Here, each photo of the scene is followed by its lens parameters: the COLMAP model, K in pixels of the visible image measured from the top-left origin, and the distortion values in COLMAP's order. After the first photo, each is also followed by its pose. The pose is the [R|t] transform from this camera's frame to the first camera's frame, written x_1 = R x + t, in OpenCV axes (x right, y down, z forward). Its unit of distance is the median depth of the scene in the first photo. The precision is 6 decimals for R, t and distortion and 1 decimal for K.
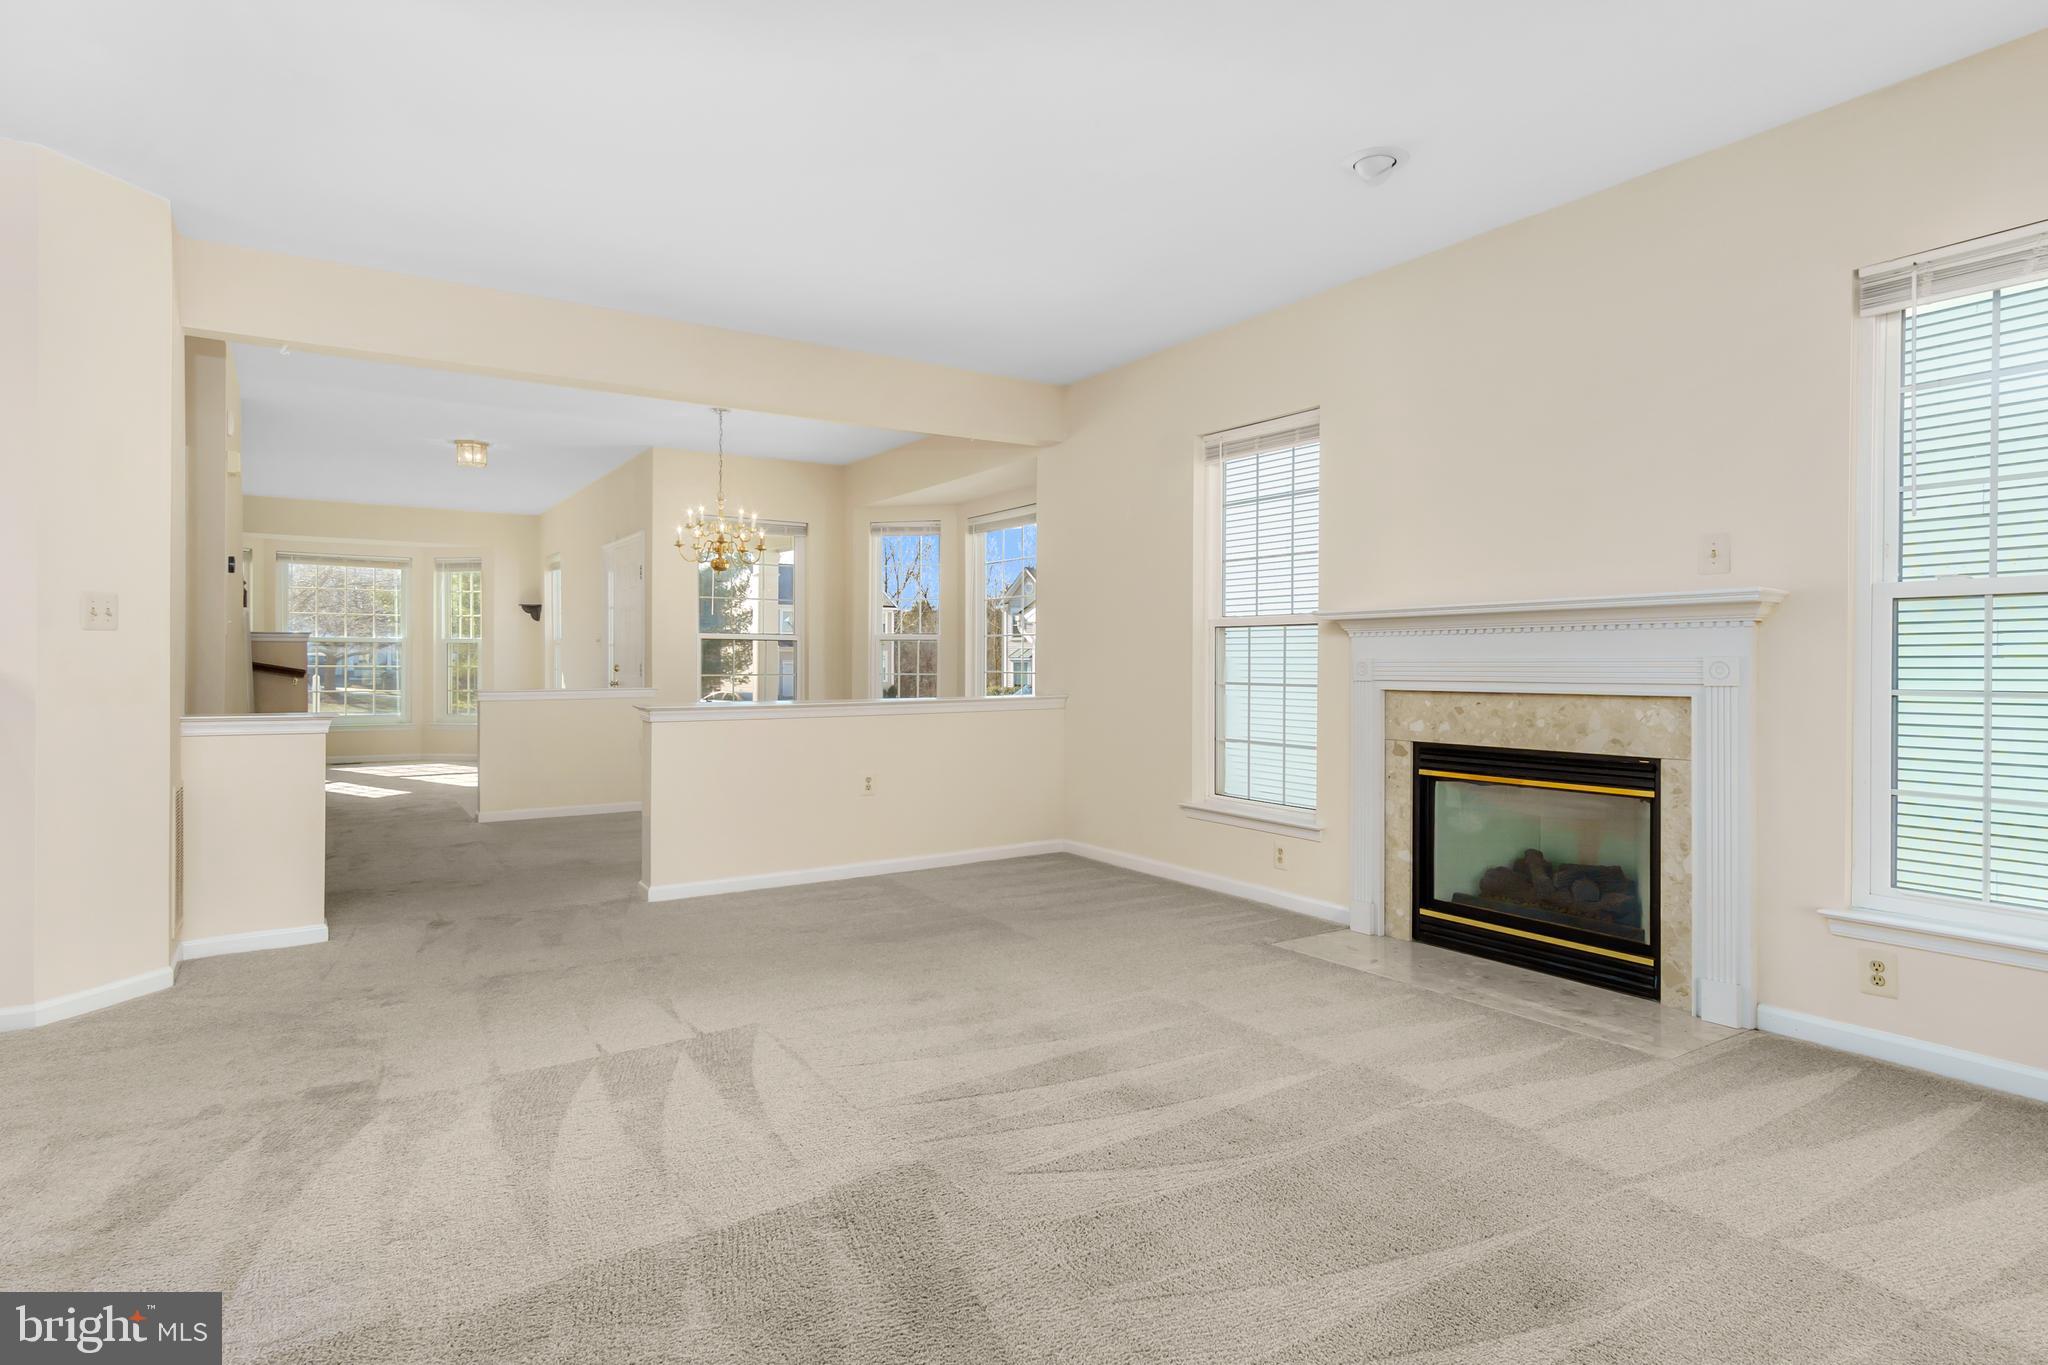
lens RADIAL K [[1089.2, 0, 1017.5], [0, 1089.2, 671.8], [0, 0, 1]] dist [0.011793, -0.000618]
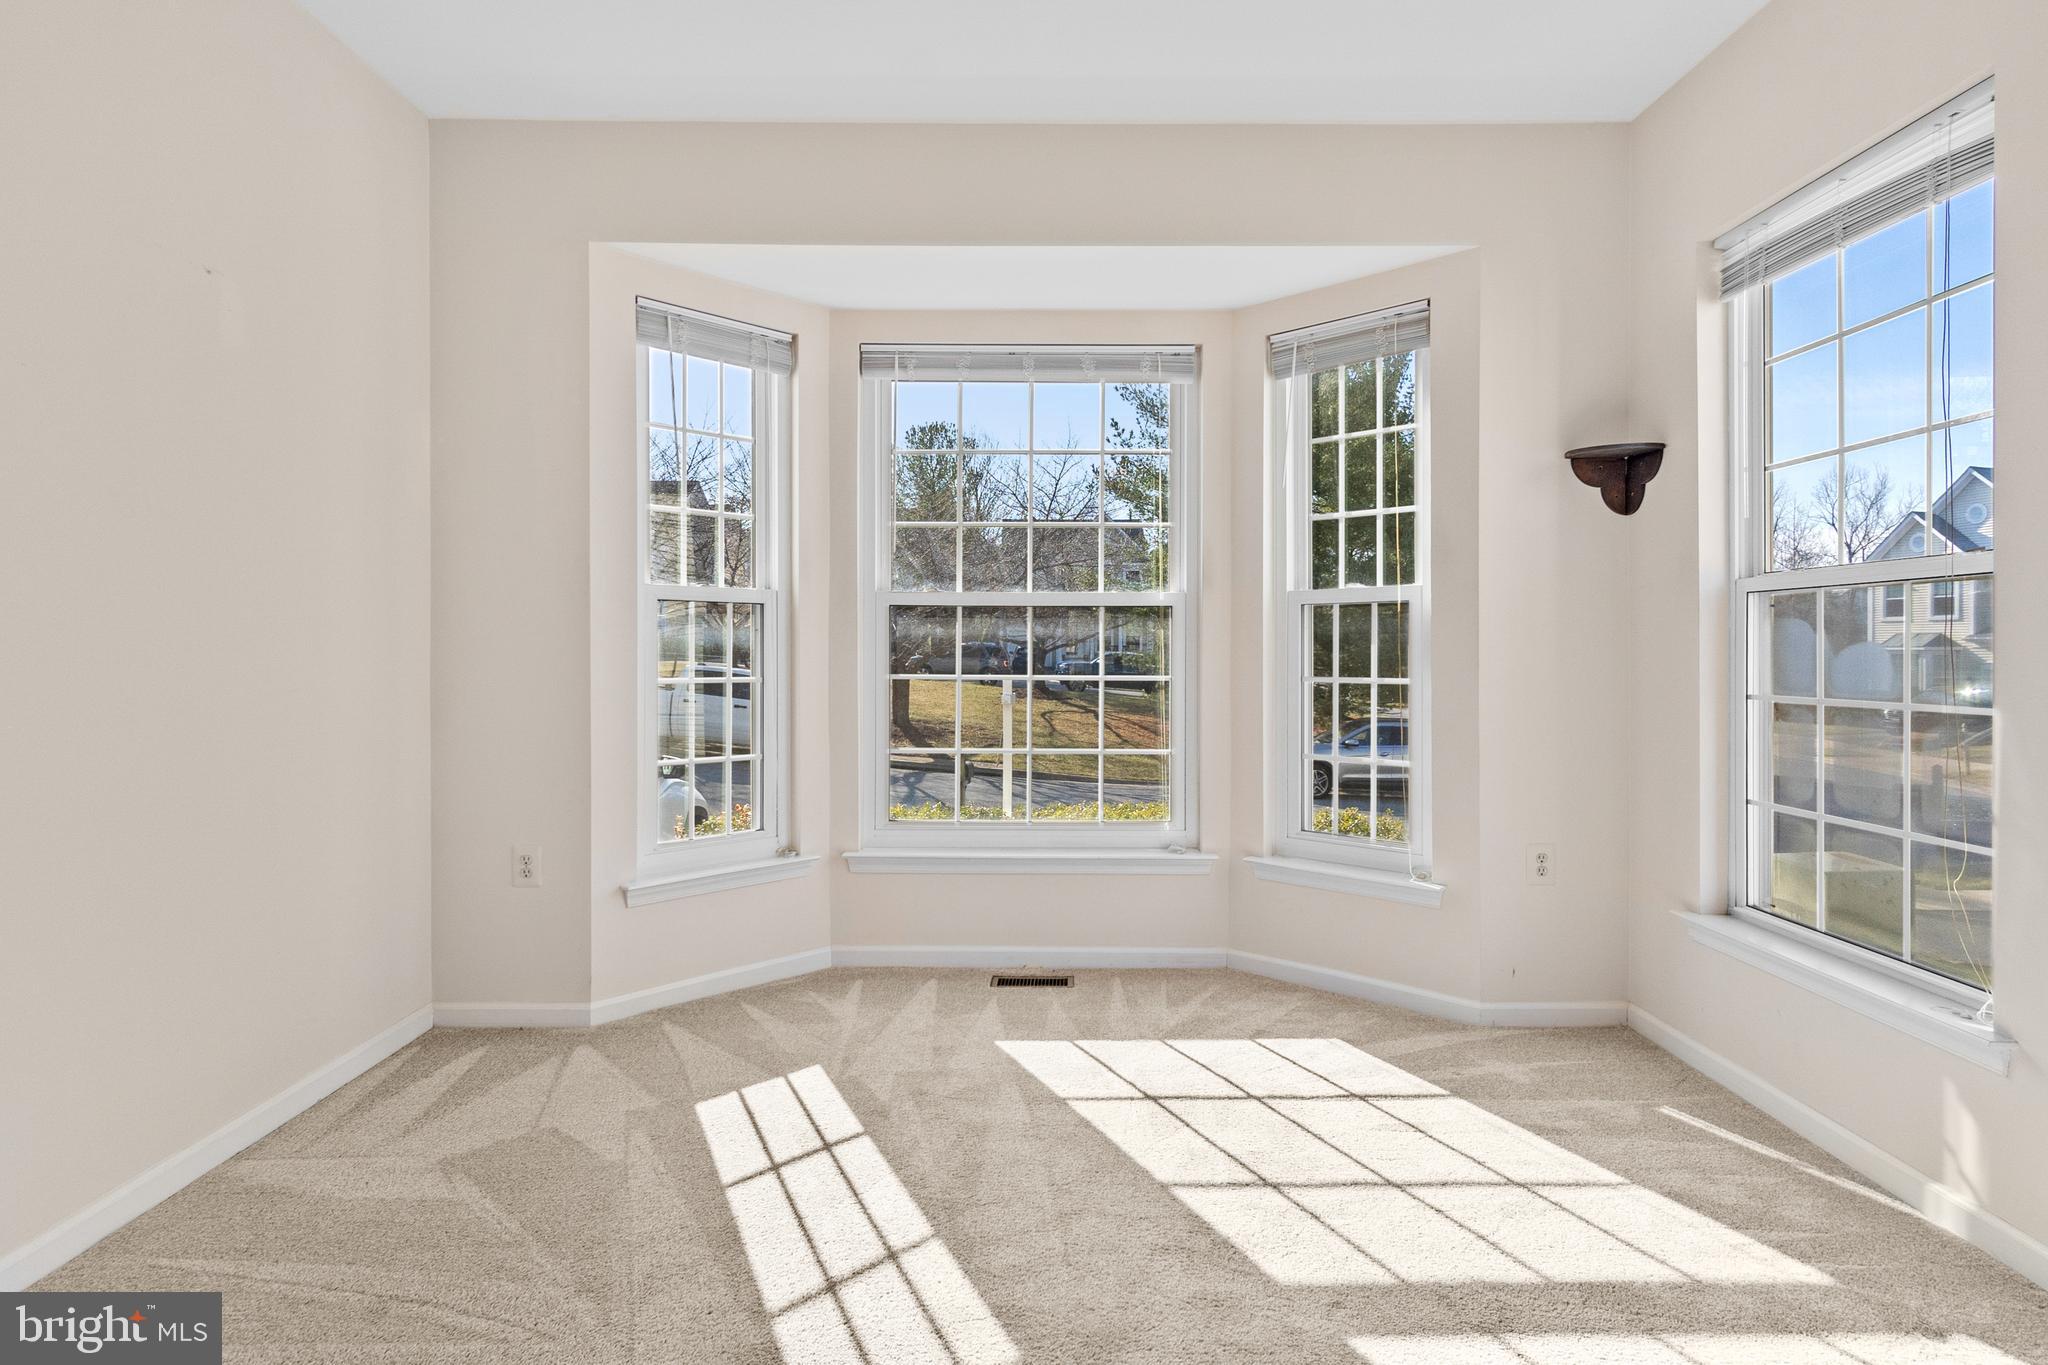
lens RADIAL K [[1089.2, 0, 1025.2], [0, 1089.2, 672.0], [0, 0, 1]] dist [0.011793, -0.000618]
pose [[0.835359, 0.005353, -0.549679, -0.421174], [-0.004499, 0.999986, 0.002901, -0.007660], [0.549687, 0.000050, 0.835371, 0.704095]]
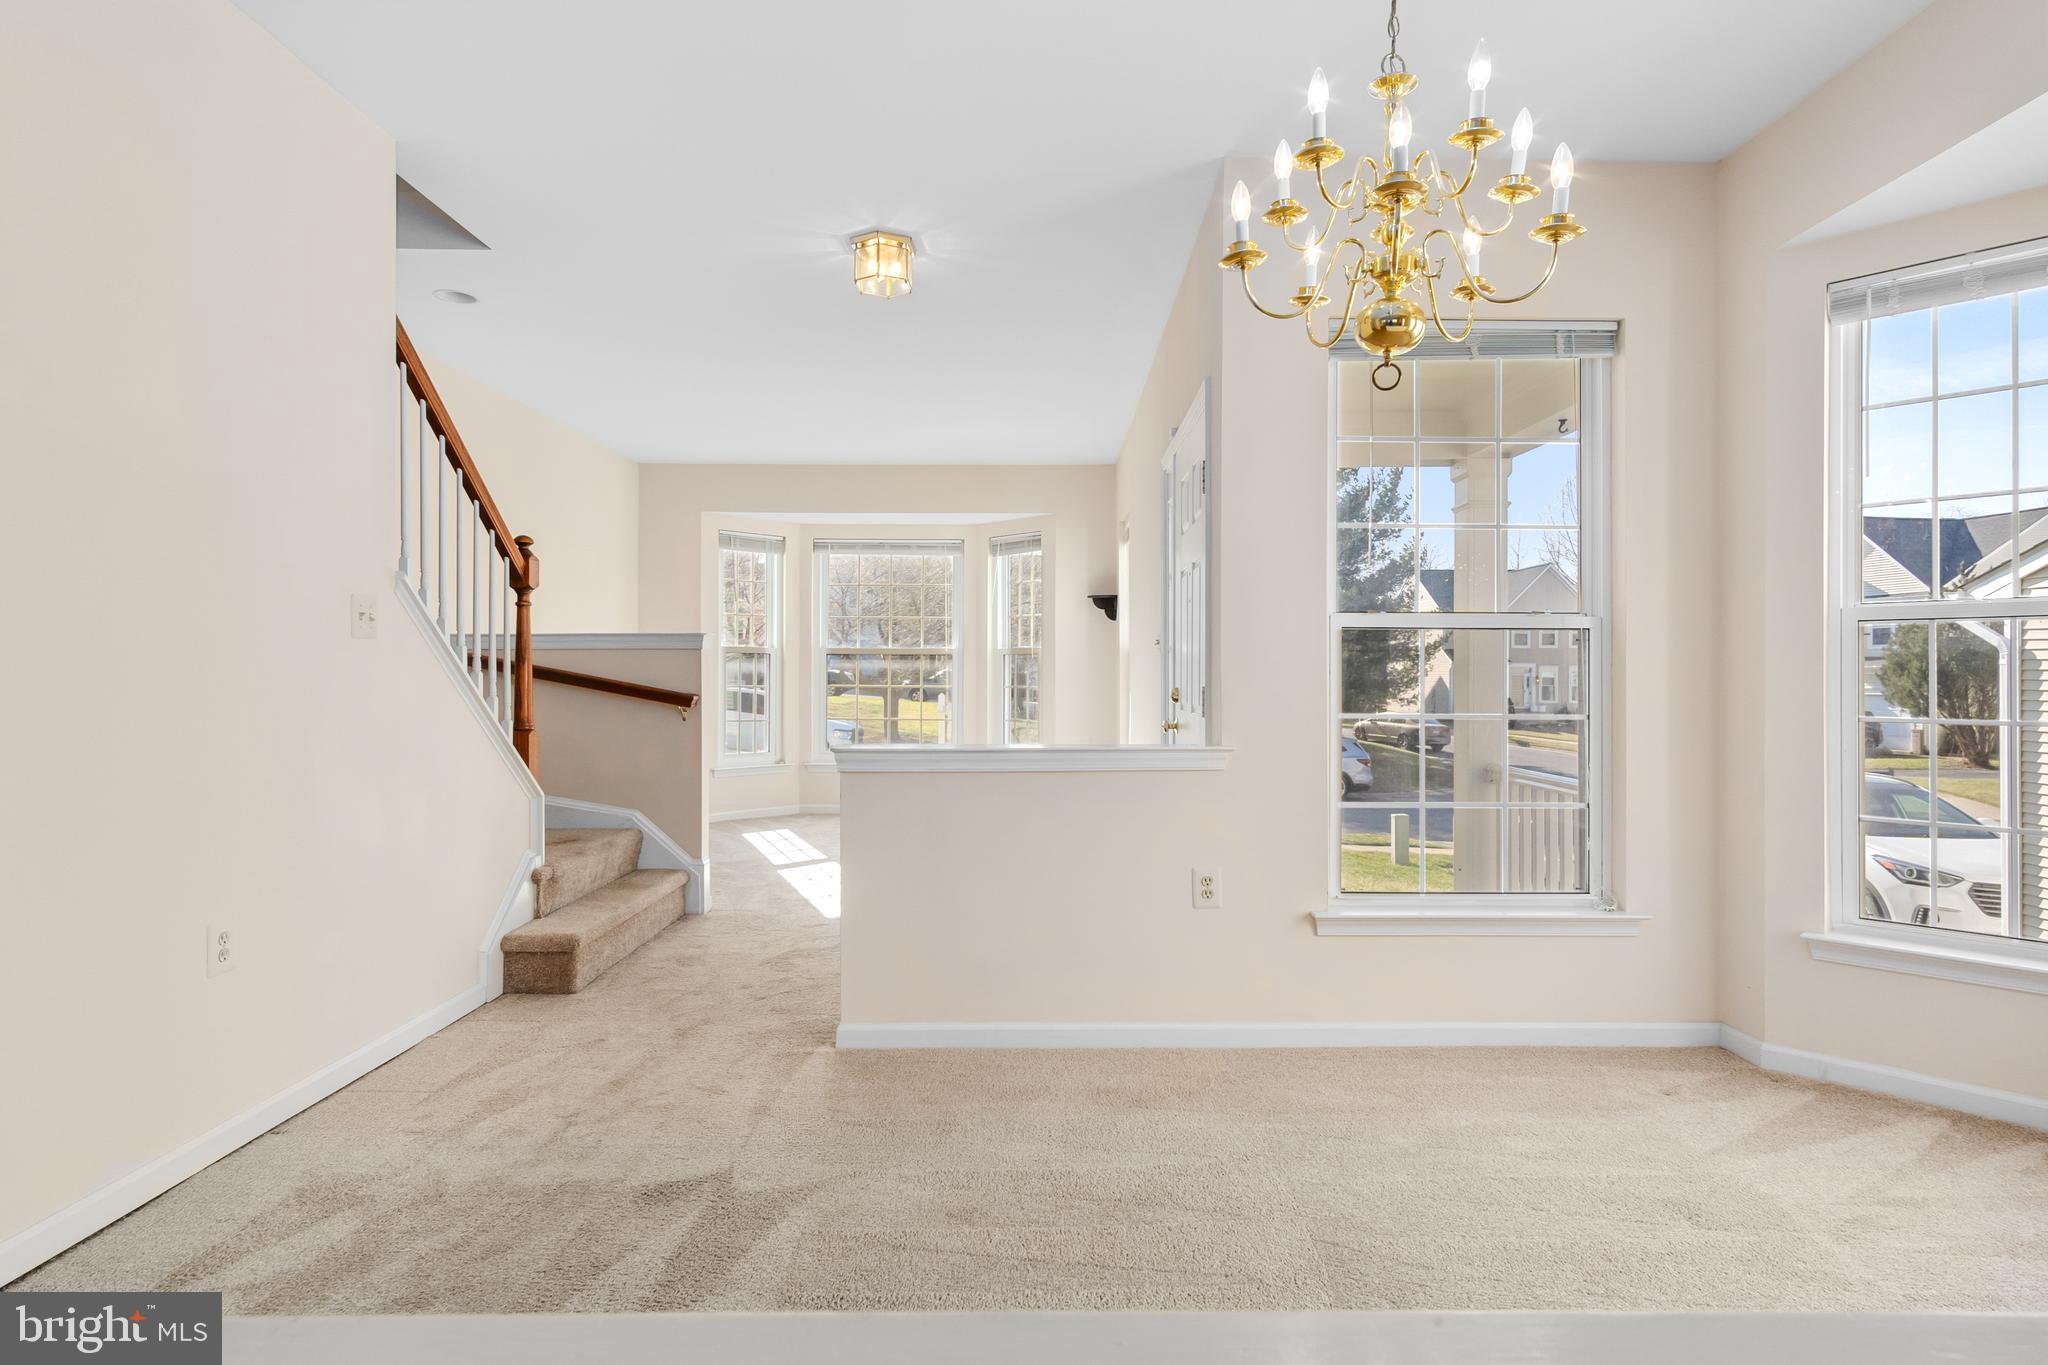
lens RADIAL K [[1089.2, 0, 1027.0], [0, 1089.2, 669.3], [0, 0, 1]] dist [0.011793, -0.000618]
pose [[0.834286, -0.003865, -0.551319, -0.113133], [-0.006277, 0.999844, -0.016507, -0.004333], [0.551297, 0.017232, 0.834131, 0.412971]]
